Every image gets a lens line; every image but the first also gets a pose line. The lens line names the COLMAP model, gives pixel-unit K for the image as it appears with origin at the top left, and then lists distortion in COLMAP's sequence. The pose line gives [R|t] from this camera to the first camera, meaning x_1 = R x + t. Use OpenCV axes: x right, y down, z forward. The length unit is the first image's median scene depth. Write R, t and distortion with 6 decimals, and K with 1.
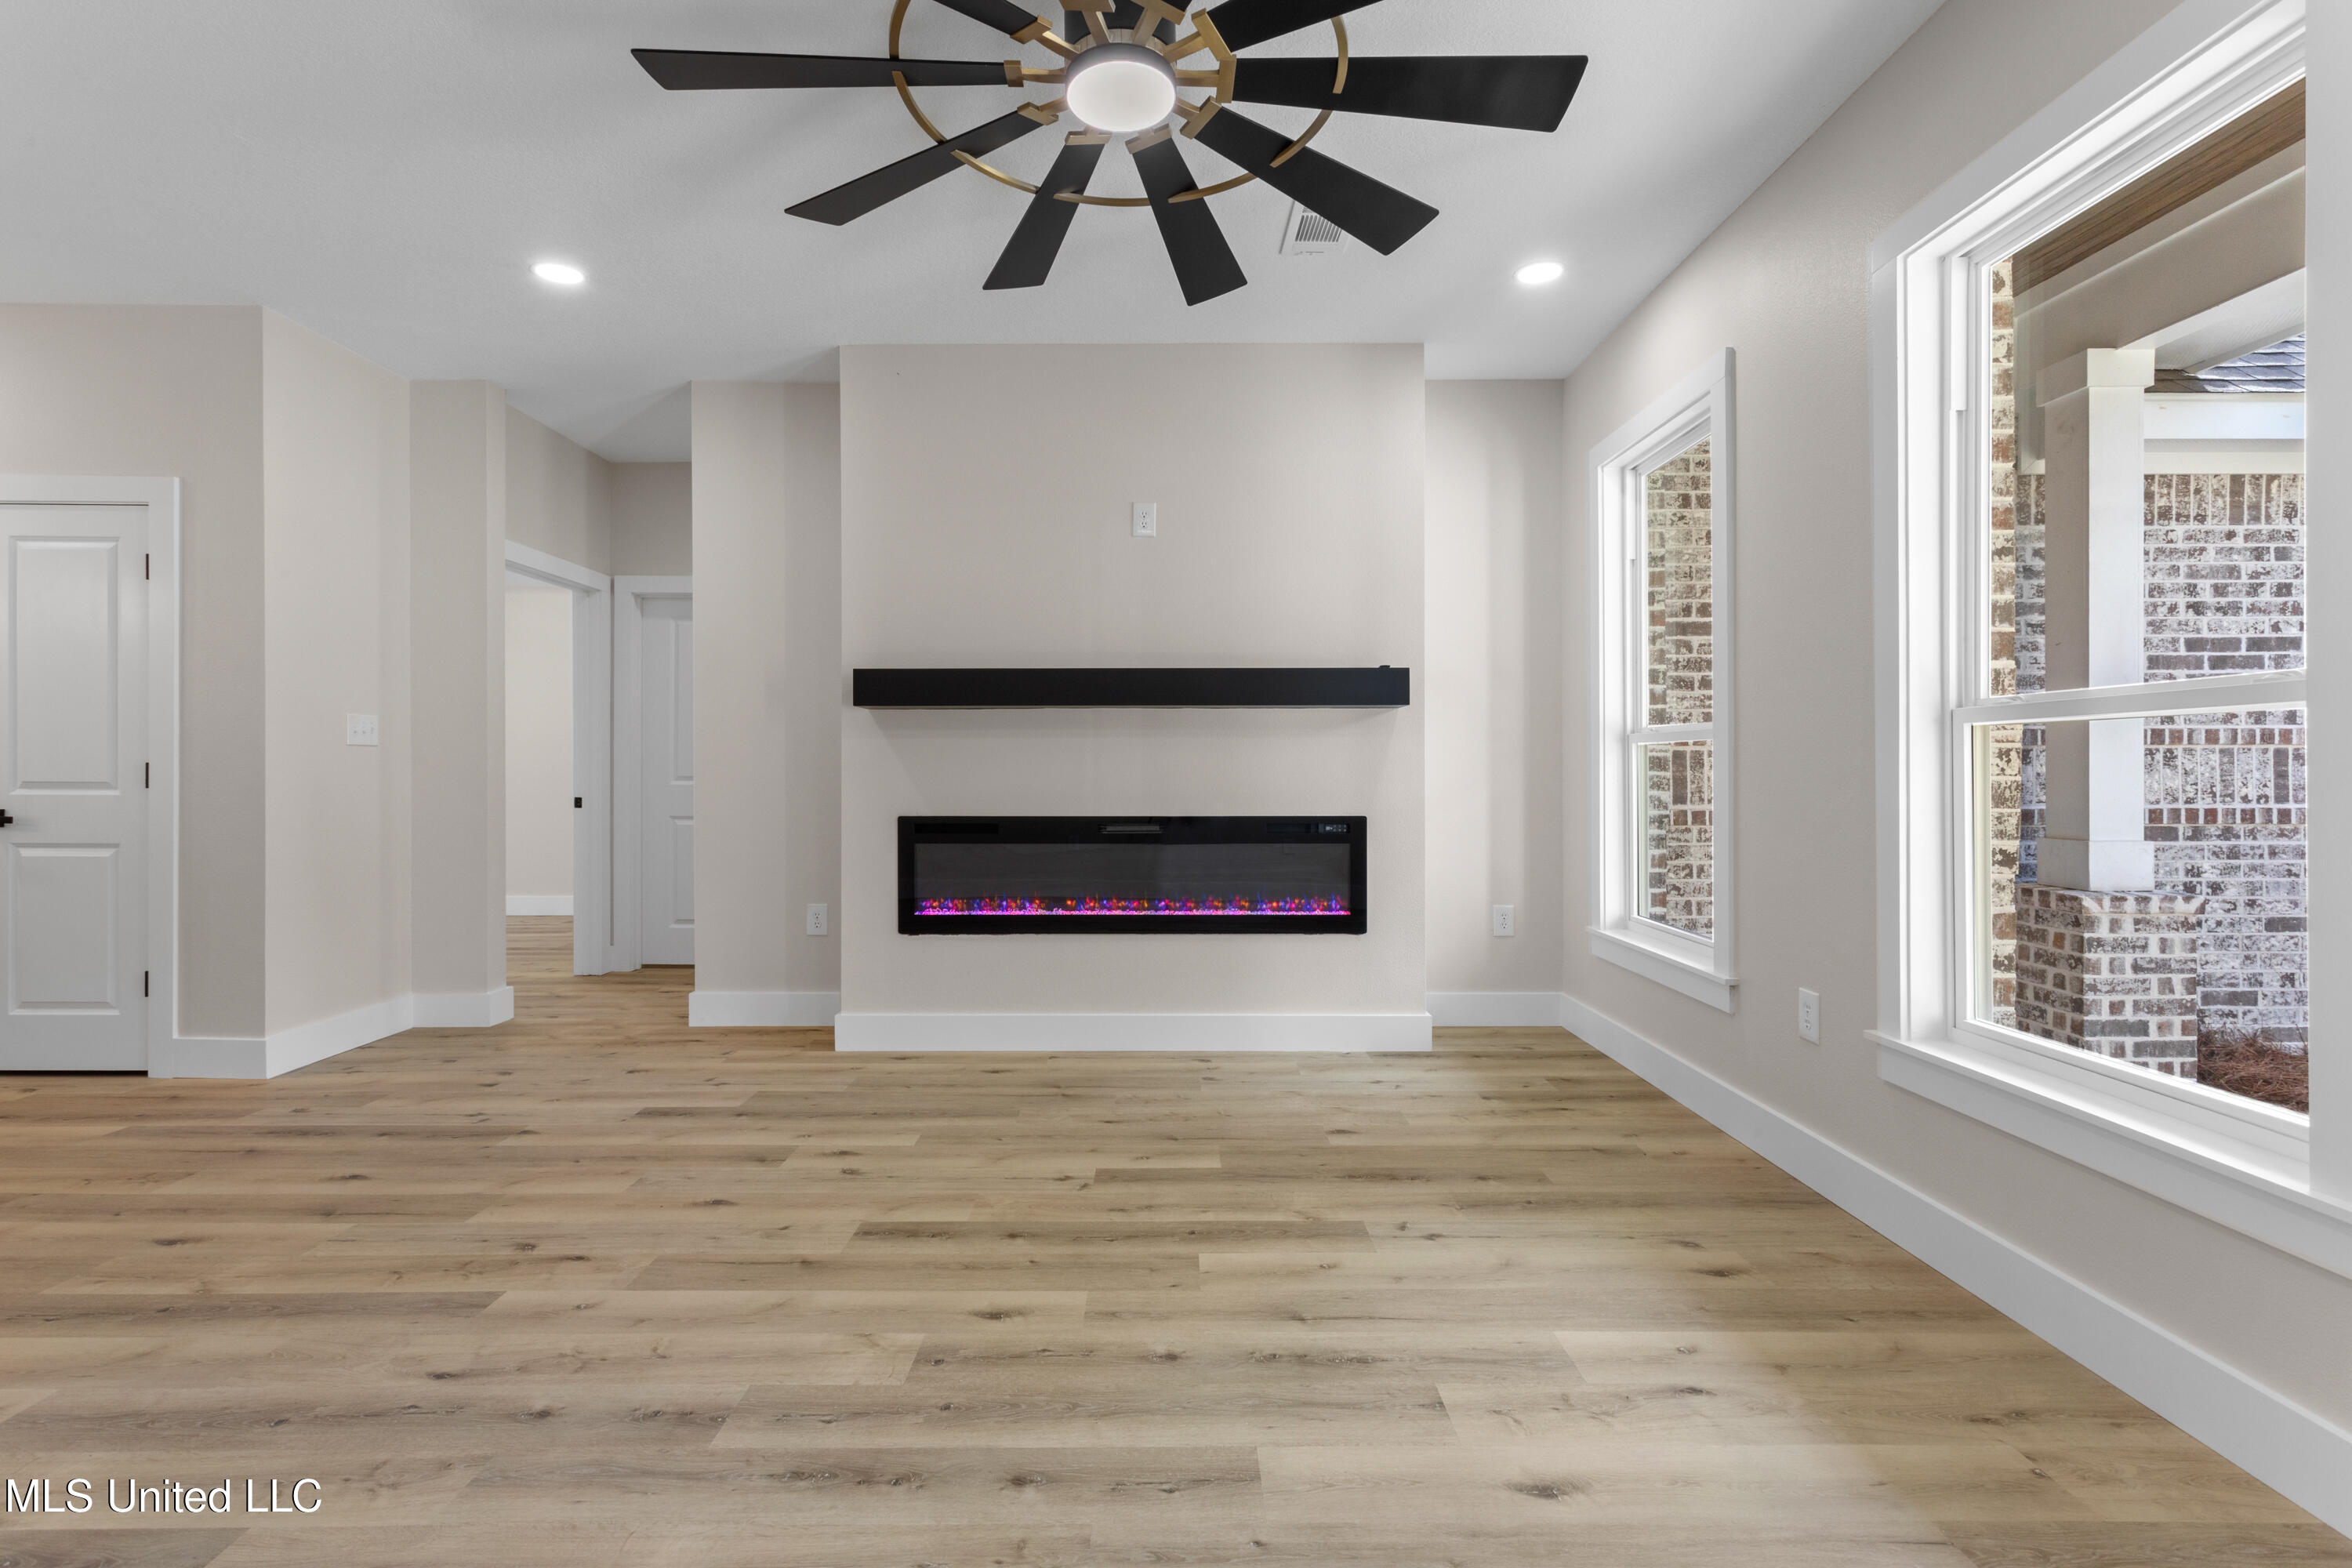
lens RADIAL K [[1104.4, 0, 1178.3], [0, 1104.4, 774.0], [0, 0, 1]] dist [0.005176, -0.000165]
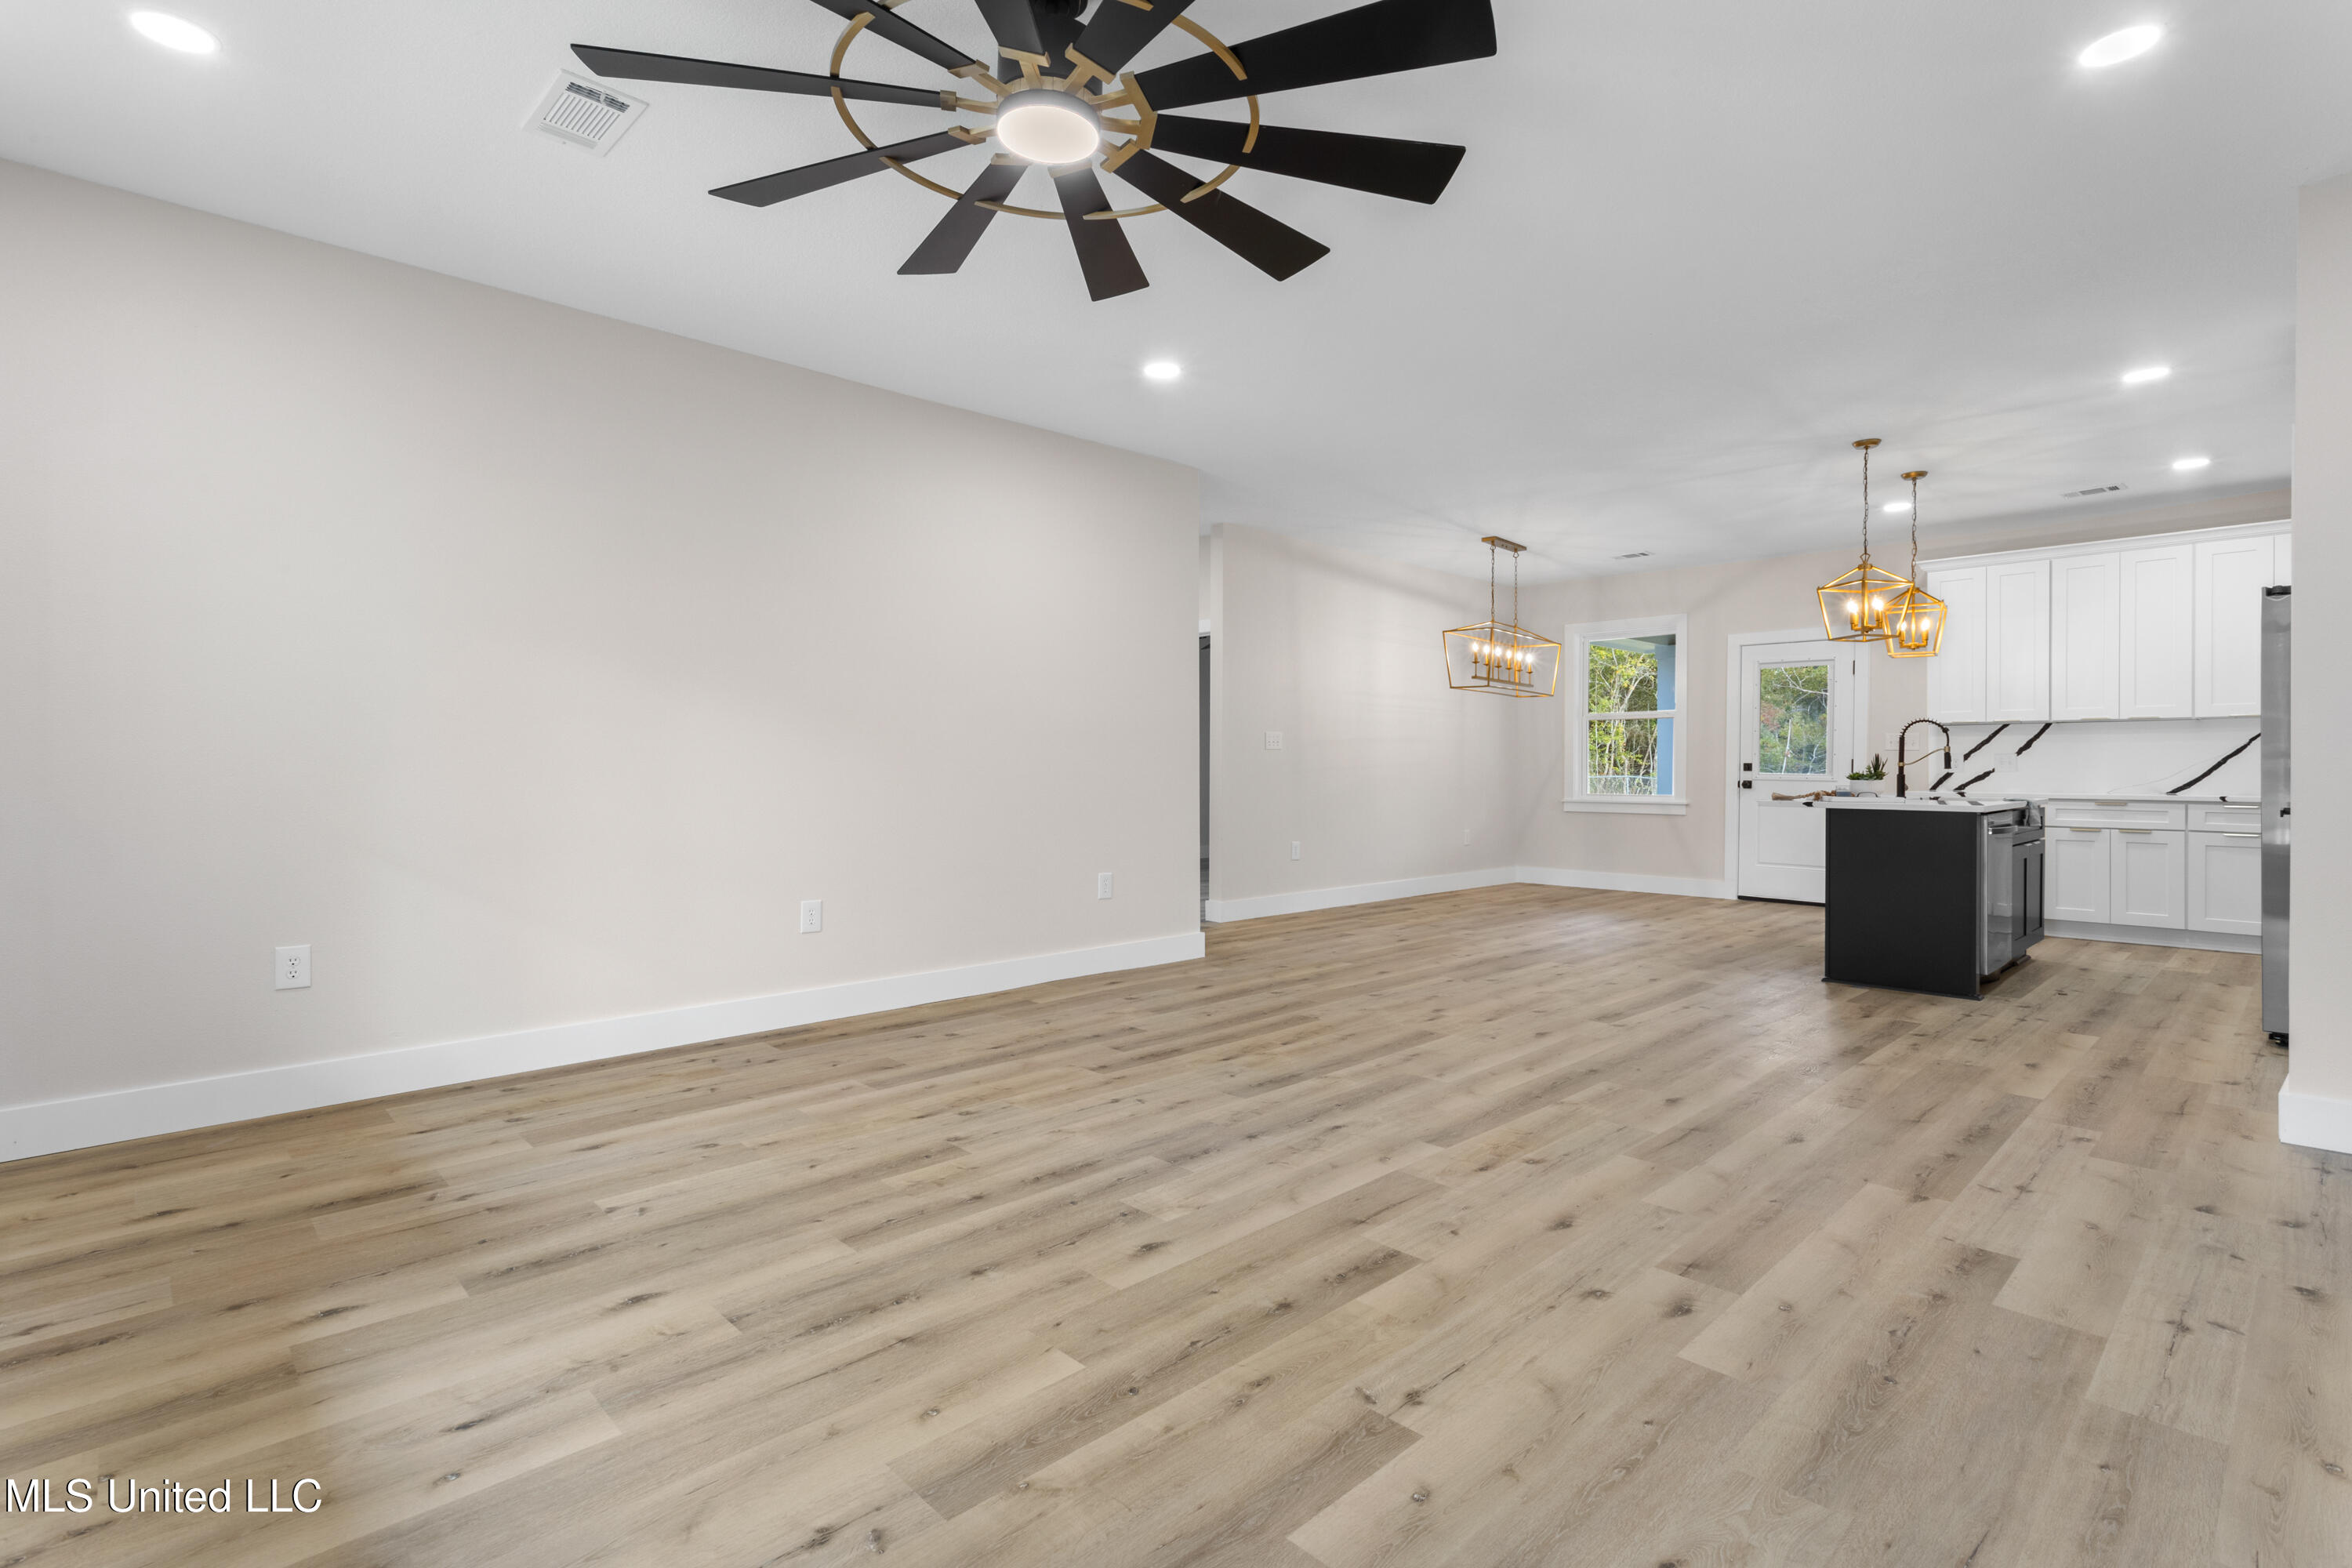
lens RADIAL K [[1104.4, 0, 1170.7], [0, 1104.4, 763.1], [0, 0, 1]] dist [0.005176, -0.000165]
pose [[-0.730276, -0.000815, -0.683152, 0.533123], [-0.002156, 0.999997, 0.001112, -0.005393], [0.683149, 0.002285, -0.730276, 1.661053]]
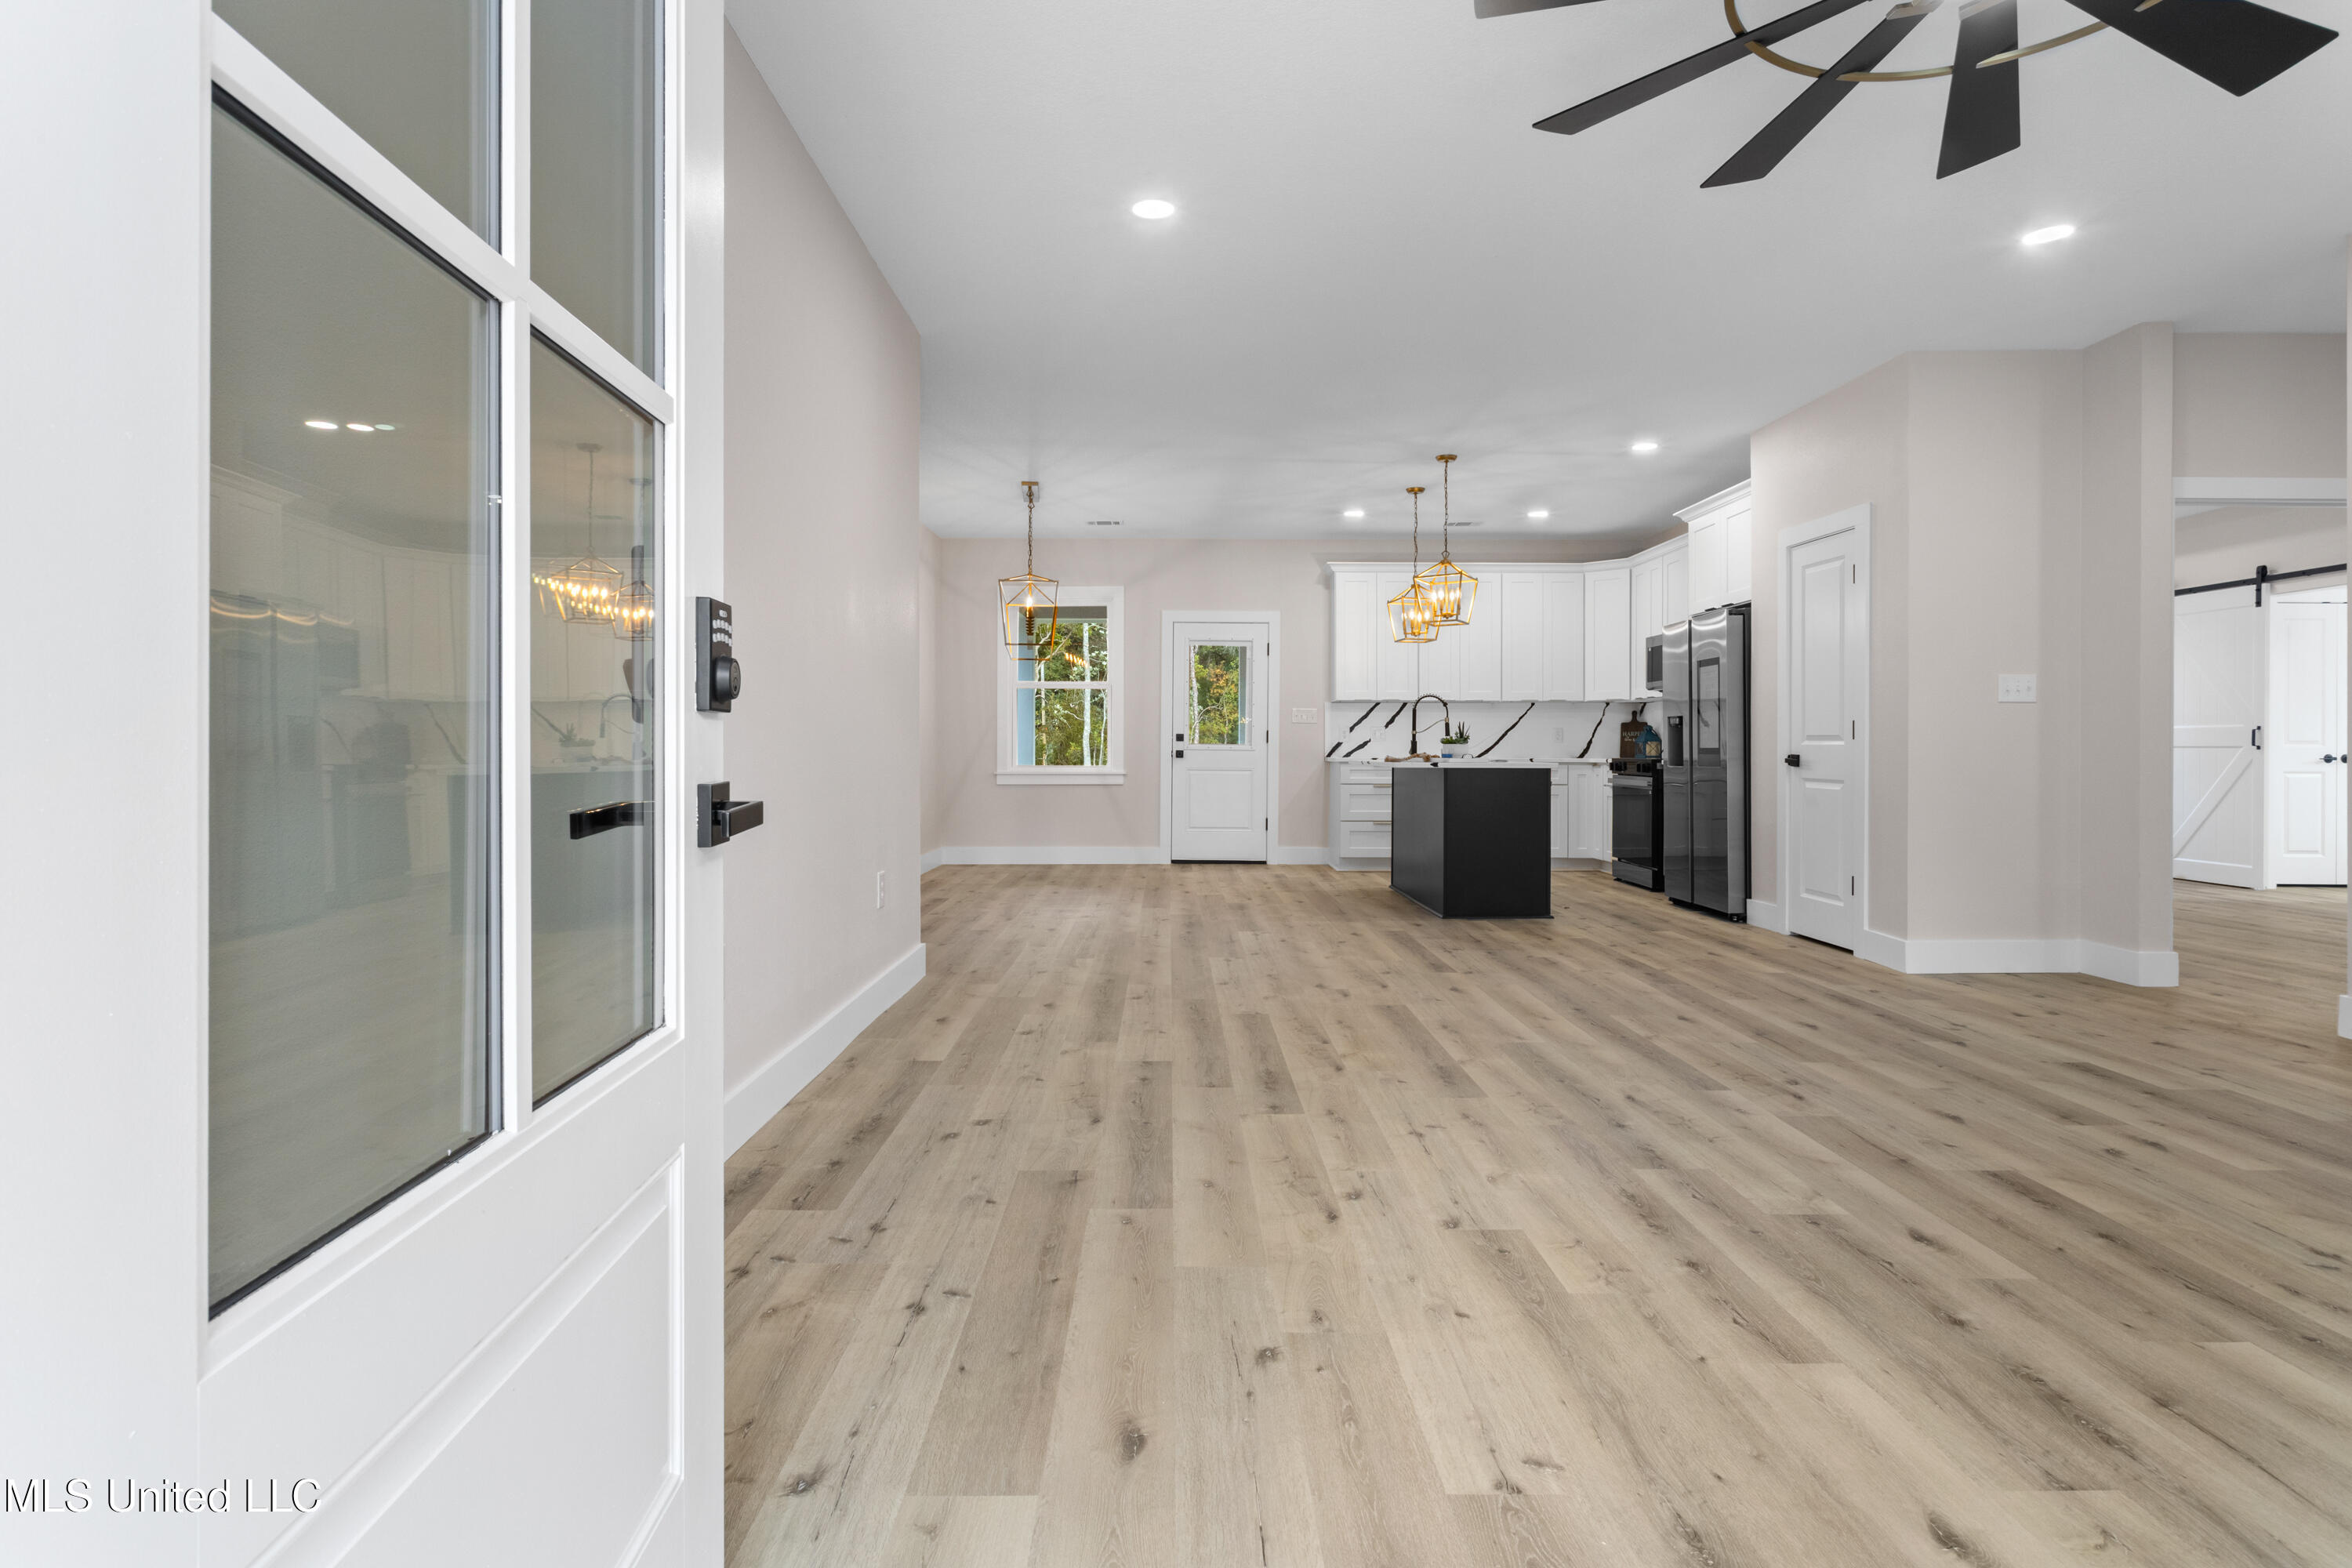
lens RADIAL K [[1203.4, 0, 1168.9], [0, 1203.4, 734.8], [0, 0, 1]] dist [0.003395, 0.000107]
pose [[-0.005269, -0.010726, -0.999929, 0.847710], [-0.004161, 0.999934, -0.010704, 0.041907], [0.999977, 0.004105, -0.005313, 0.289307]]
